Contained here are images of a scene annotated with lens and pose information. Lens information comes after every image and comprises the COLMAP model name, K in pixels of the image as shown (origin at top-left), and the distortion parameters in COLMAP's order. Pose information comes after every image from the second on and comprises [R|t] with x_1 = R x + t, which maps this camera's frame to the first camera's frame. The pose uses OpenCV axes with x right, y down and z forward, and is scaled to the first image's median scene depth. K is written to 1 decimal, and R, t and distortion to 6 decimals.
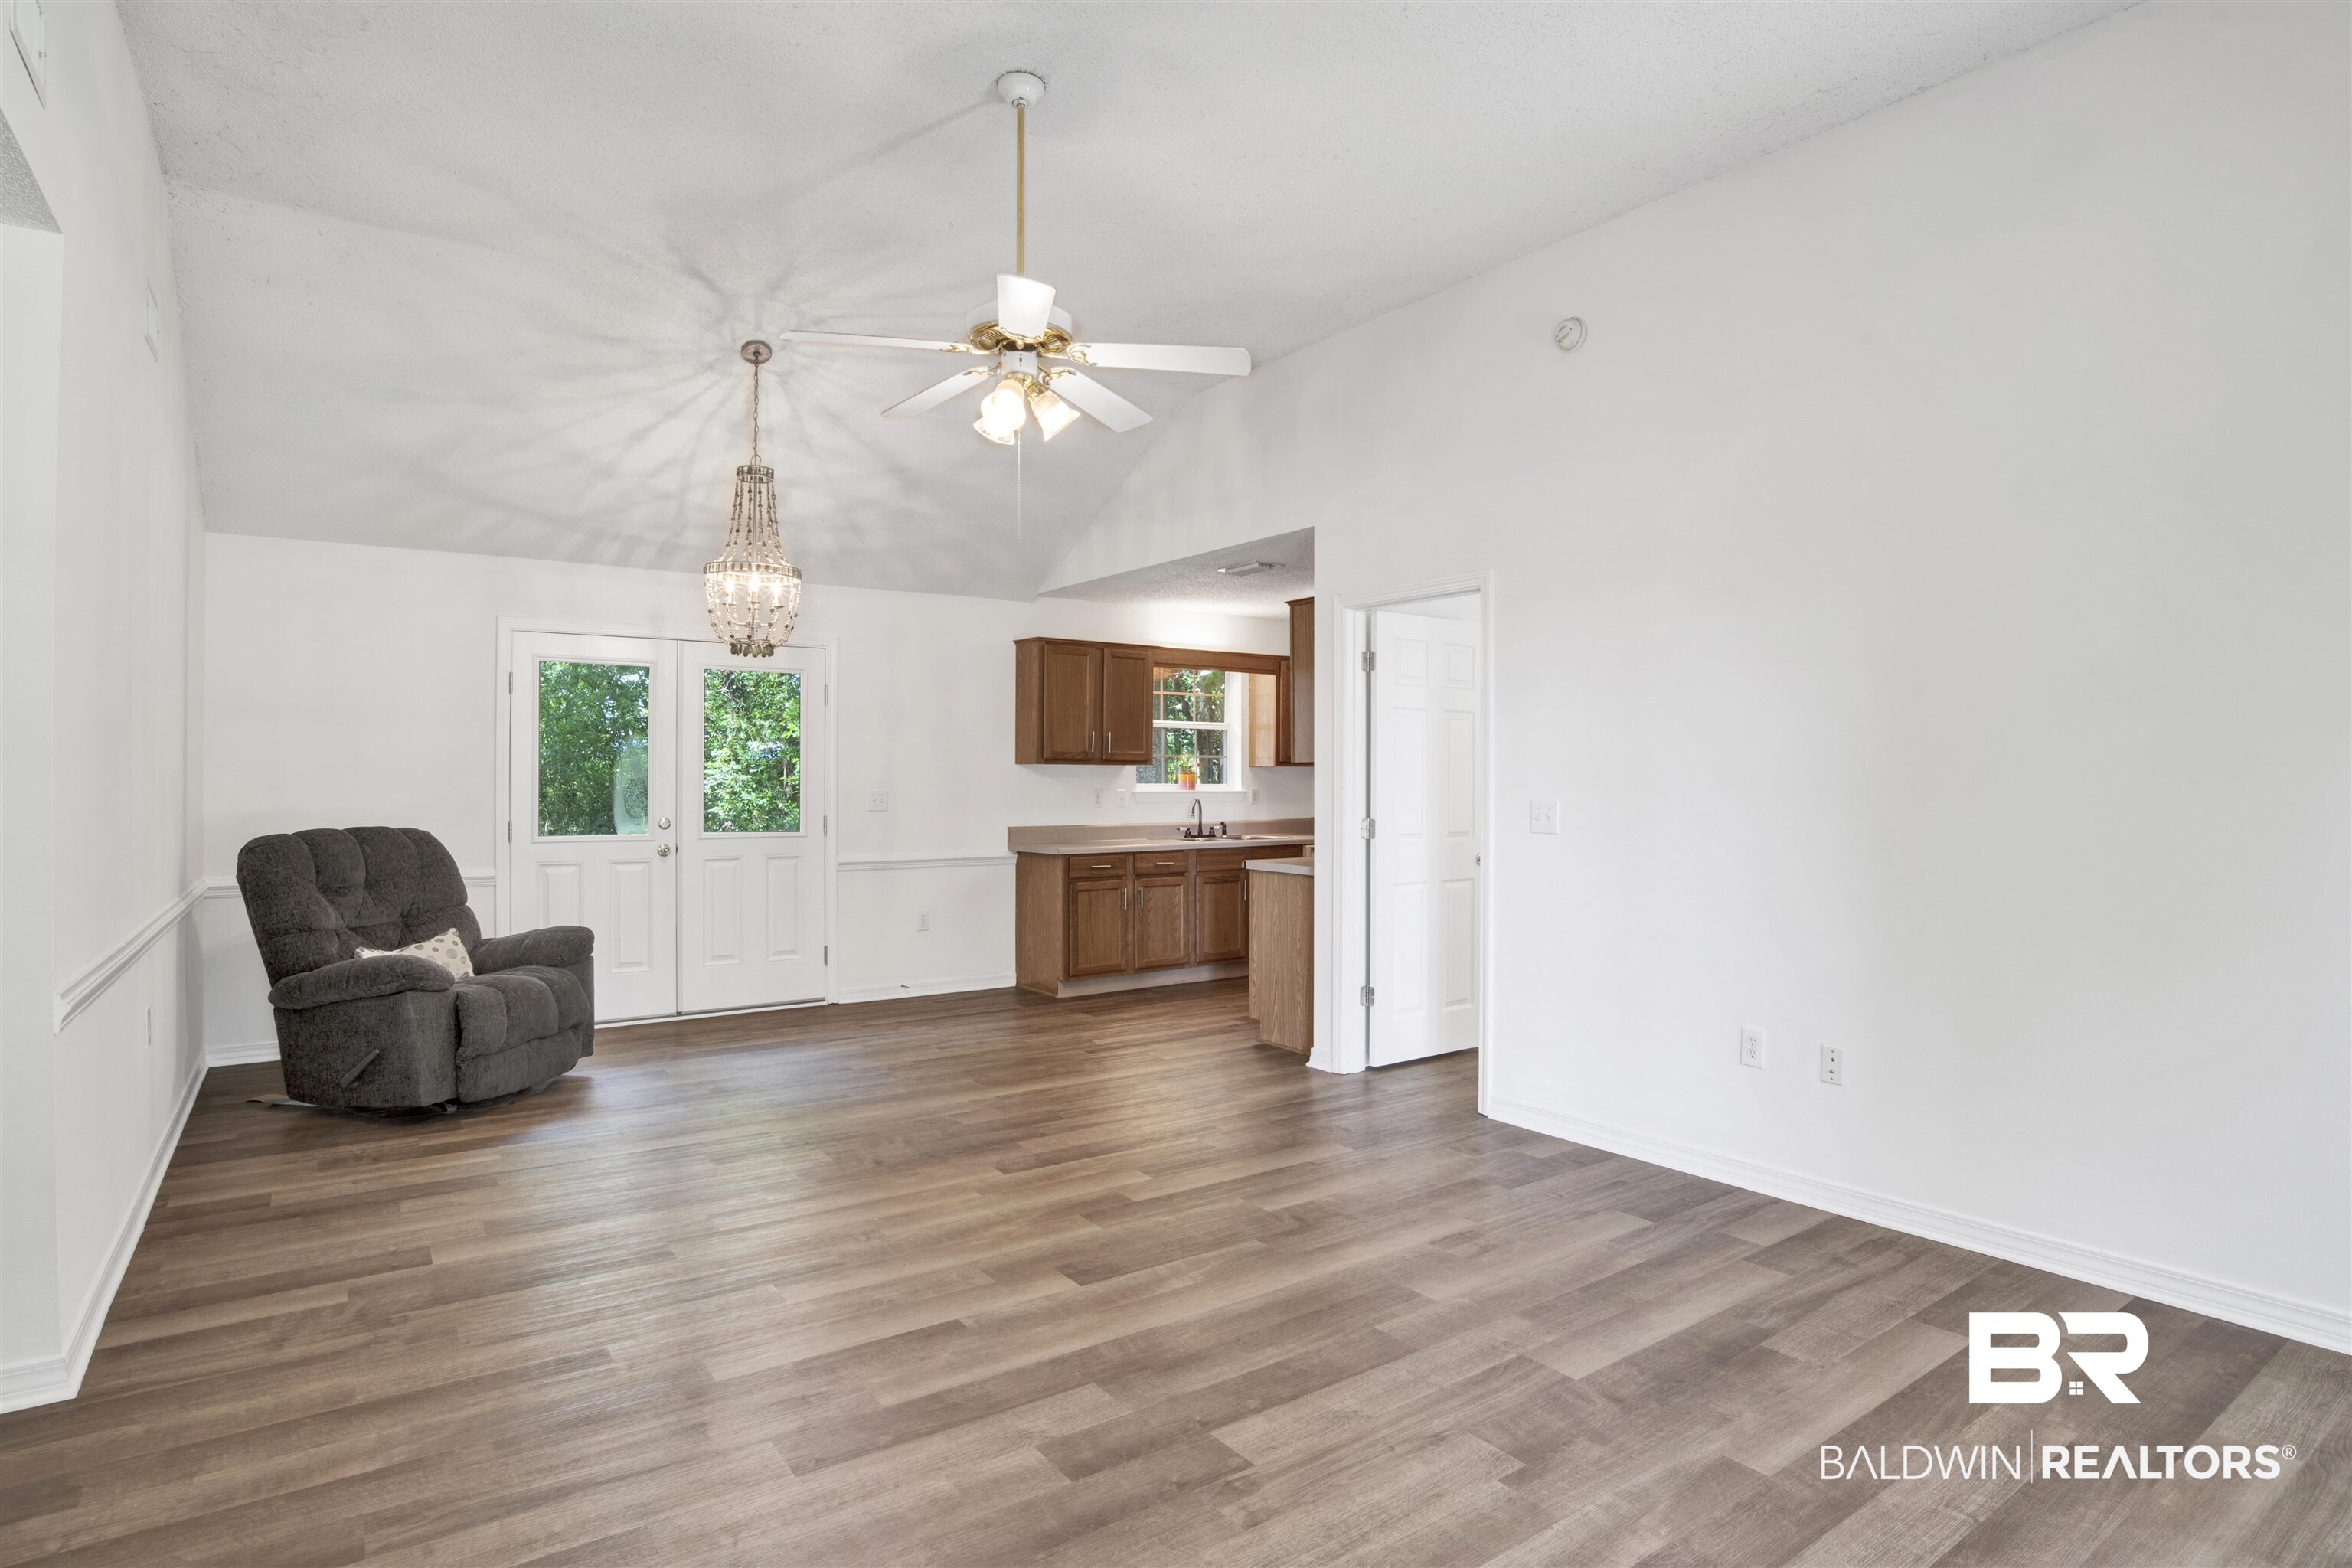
lens RADIAL K [[1203.2, 0, 1180.6], [0, 1203.2, 770.4], [0, 0, 1]] dist [-0.053340, 0.005265]
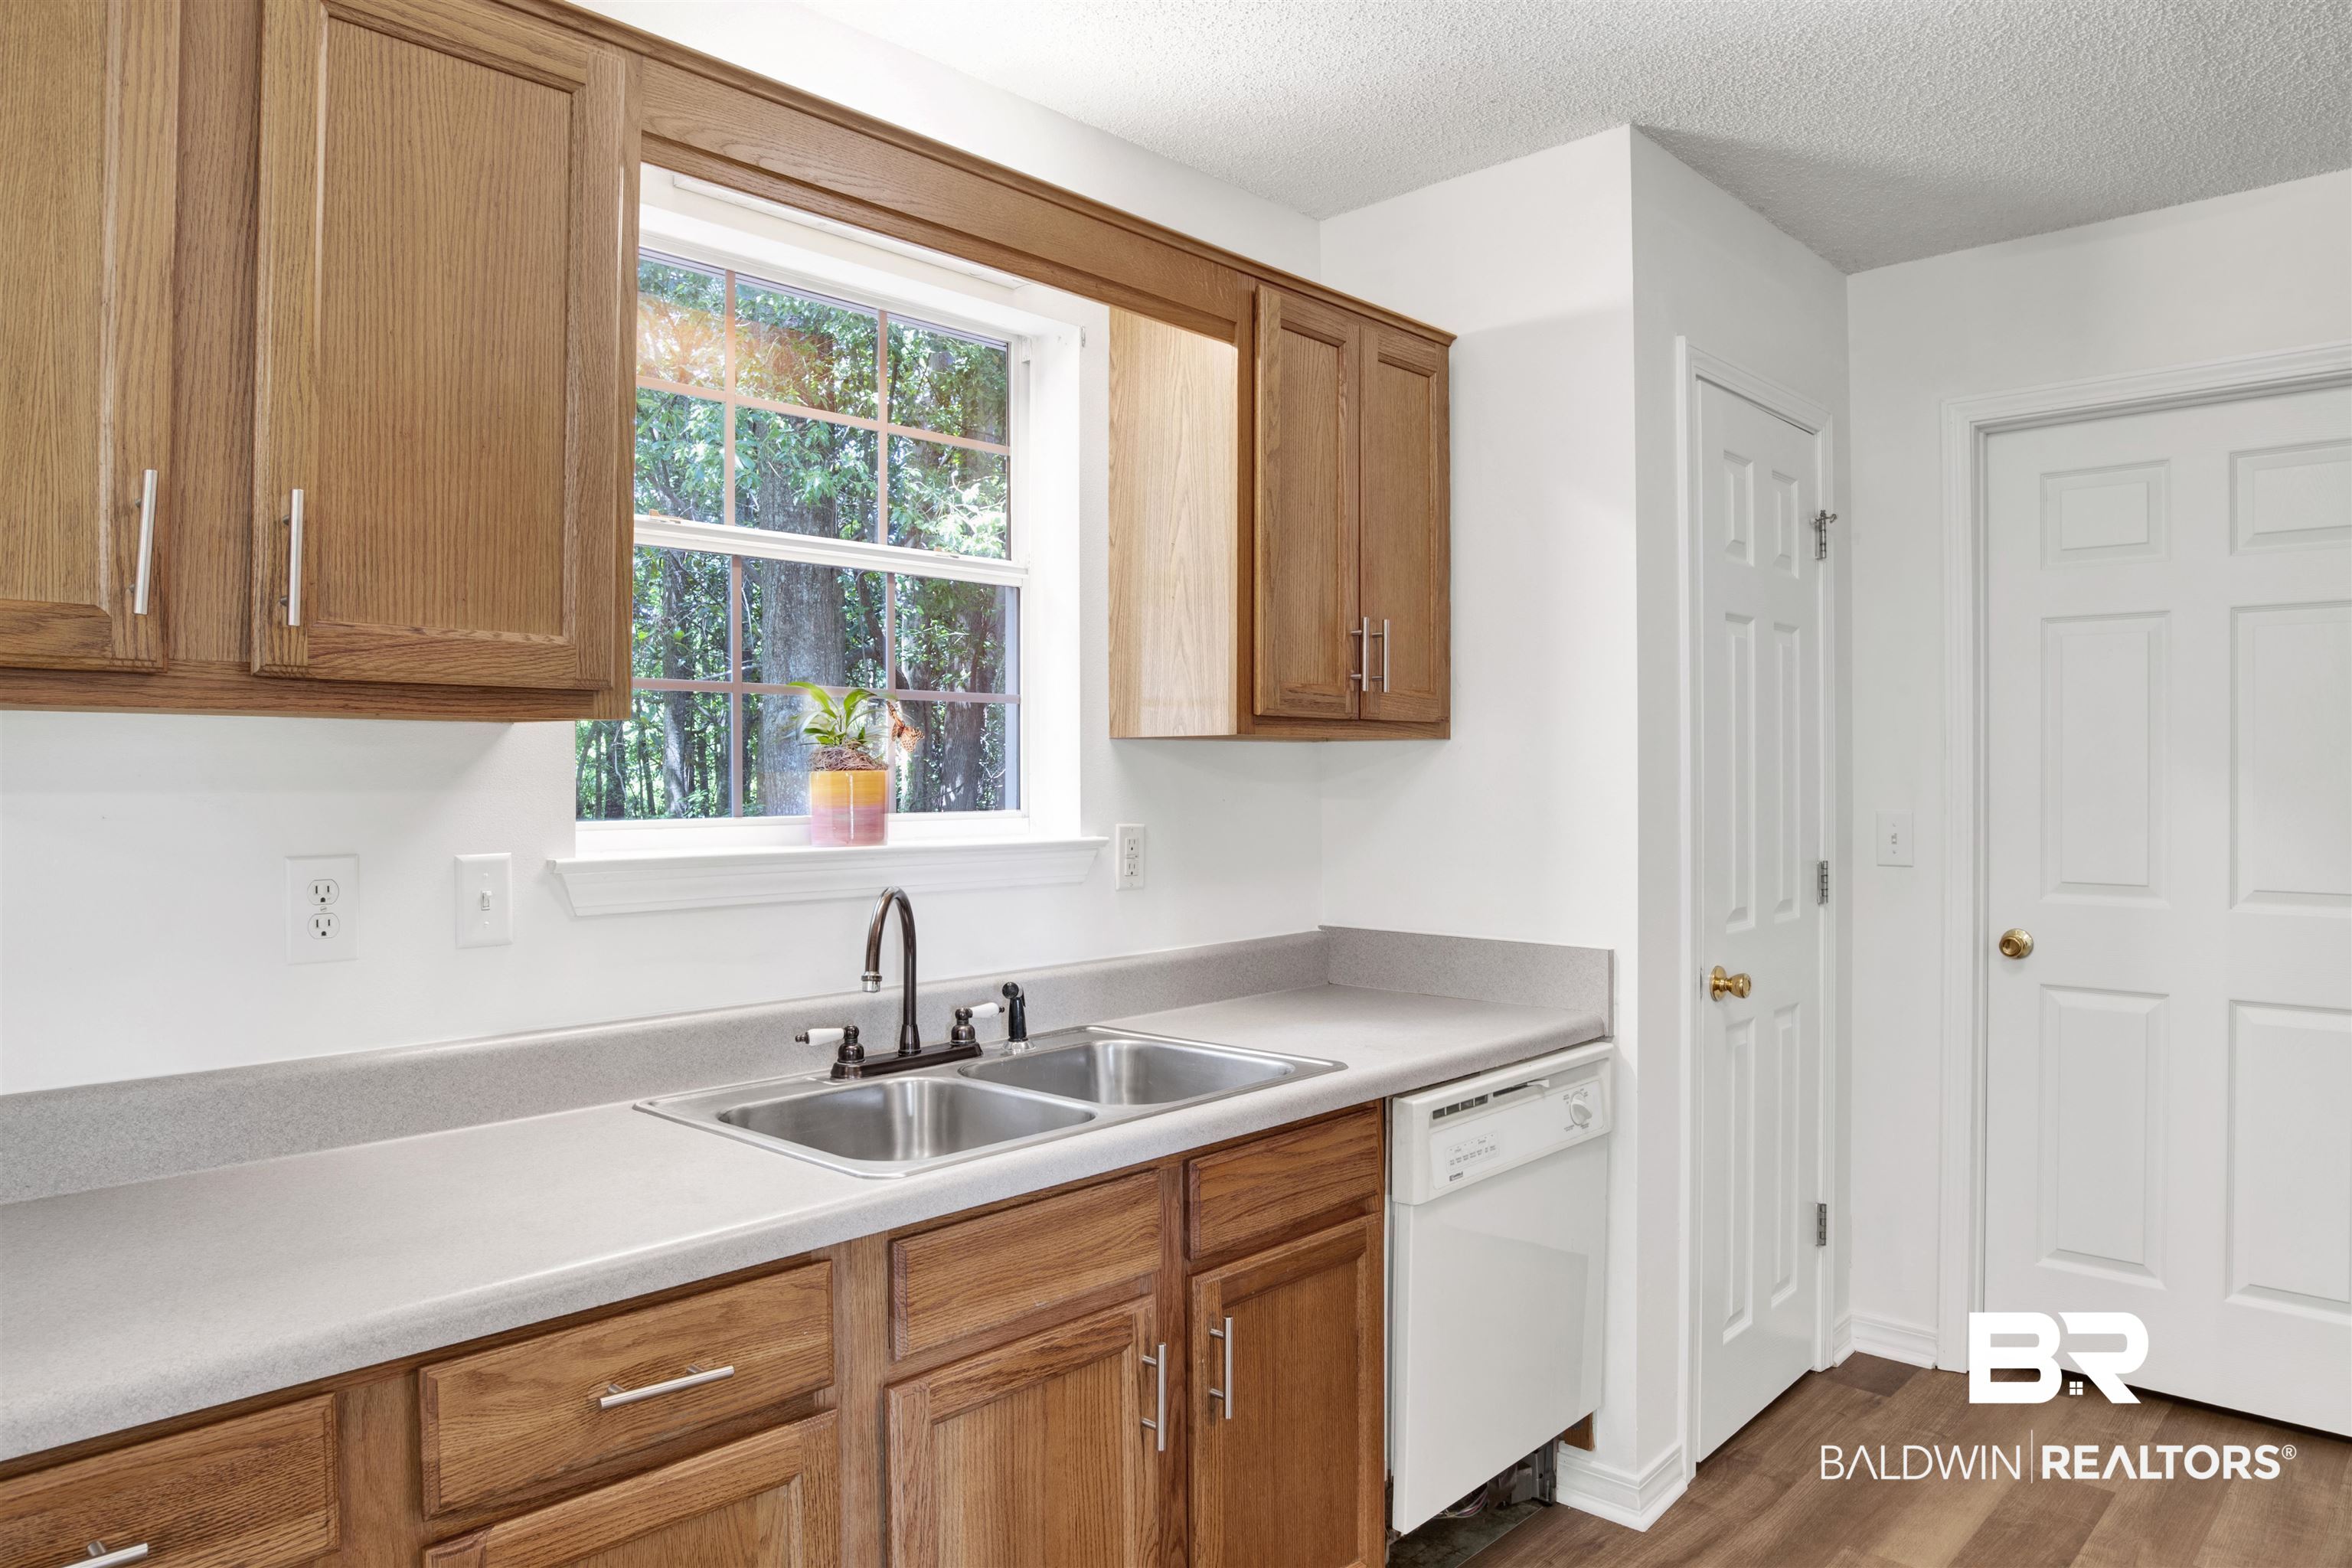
lens RADIAL K [[1517.5, 0, 1174.6], [0, 1517.5, 768.1], [0, 0, 1]] dist [-0.047858, 0.005131]
pose [[0.981697, -0.002709, 0.190428, 0.016775], [0.002421, 0.999996, 0.001746, 0.003417], [-0.190432, -0.001253, 0.981700, 1.060092]]
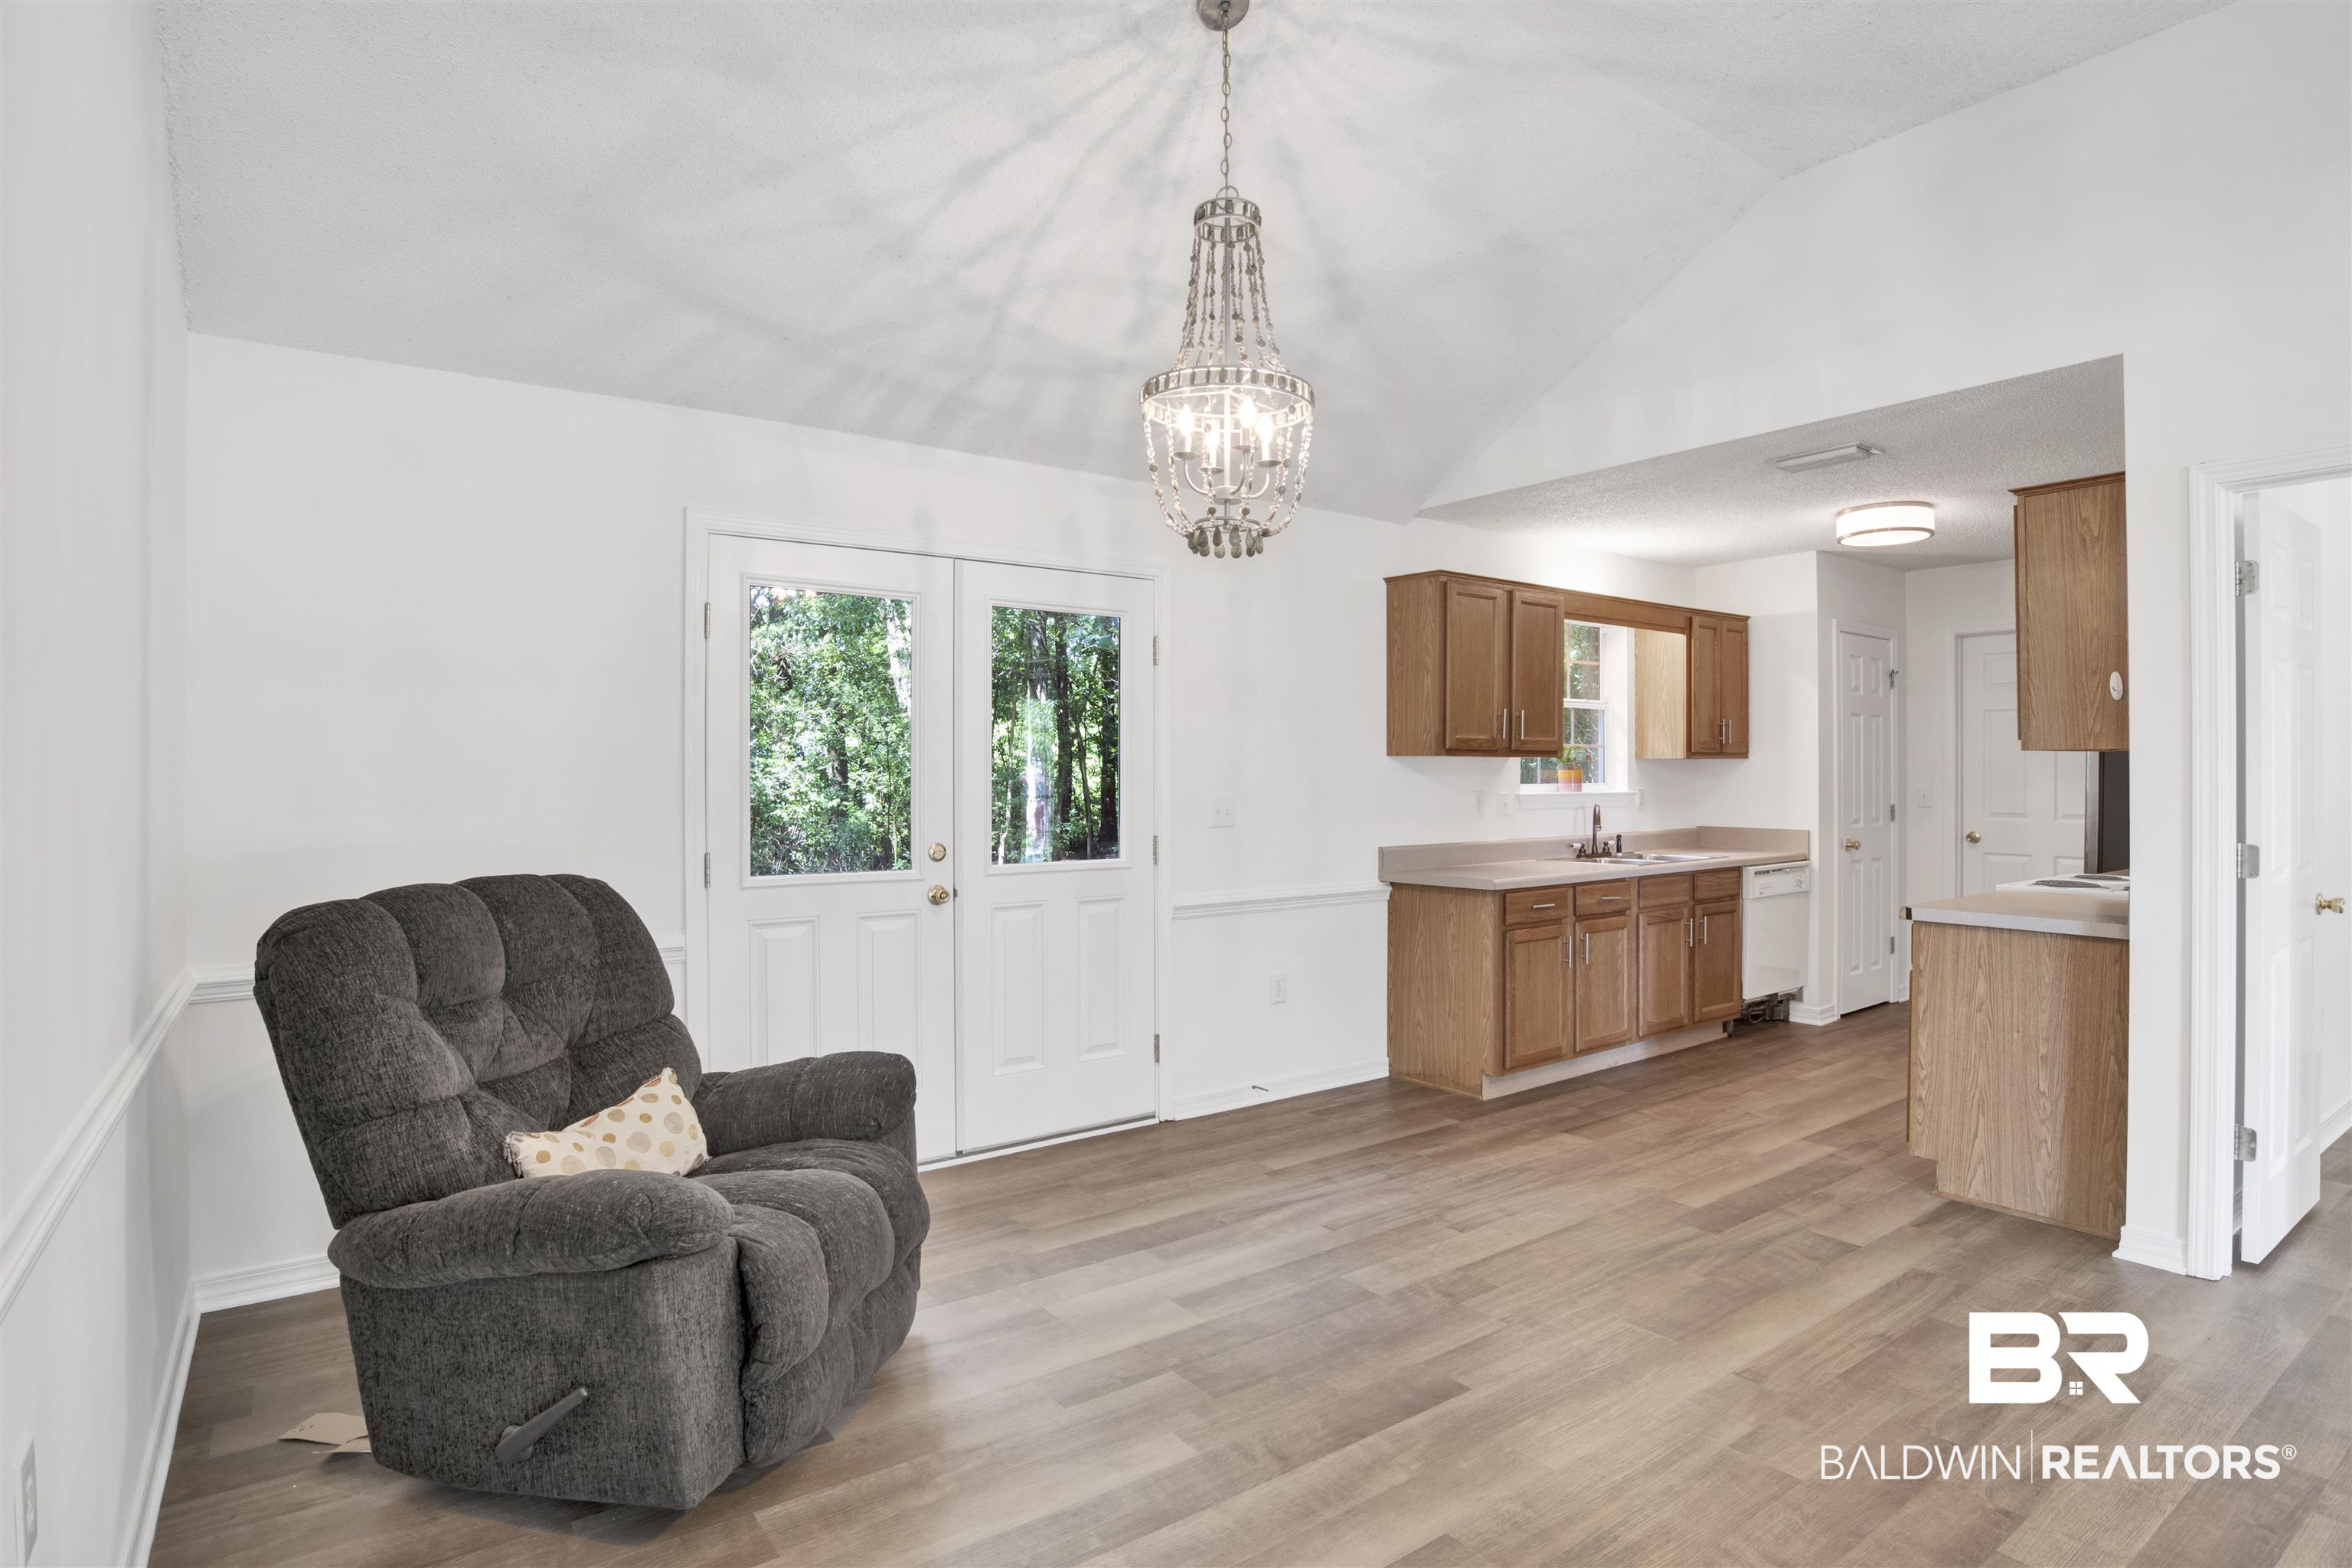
lens RADIAL K [[1203.2, 0, 1196.0], [0, 1203.2, 772.6], [0, 0, 1]] dist [-0.053340, 0.005265]
pose [[0.999854, -0.003928, 0.016615, -0.343795], [0.003841, 0.999979, 0.005240, 0.000239], [-0.016635, -0.005175, 0.999848, 0.411616]]
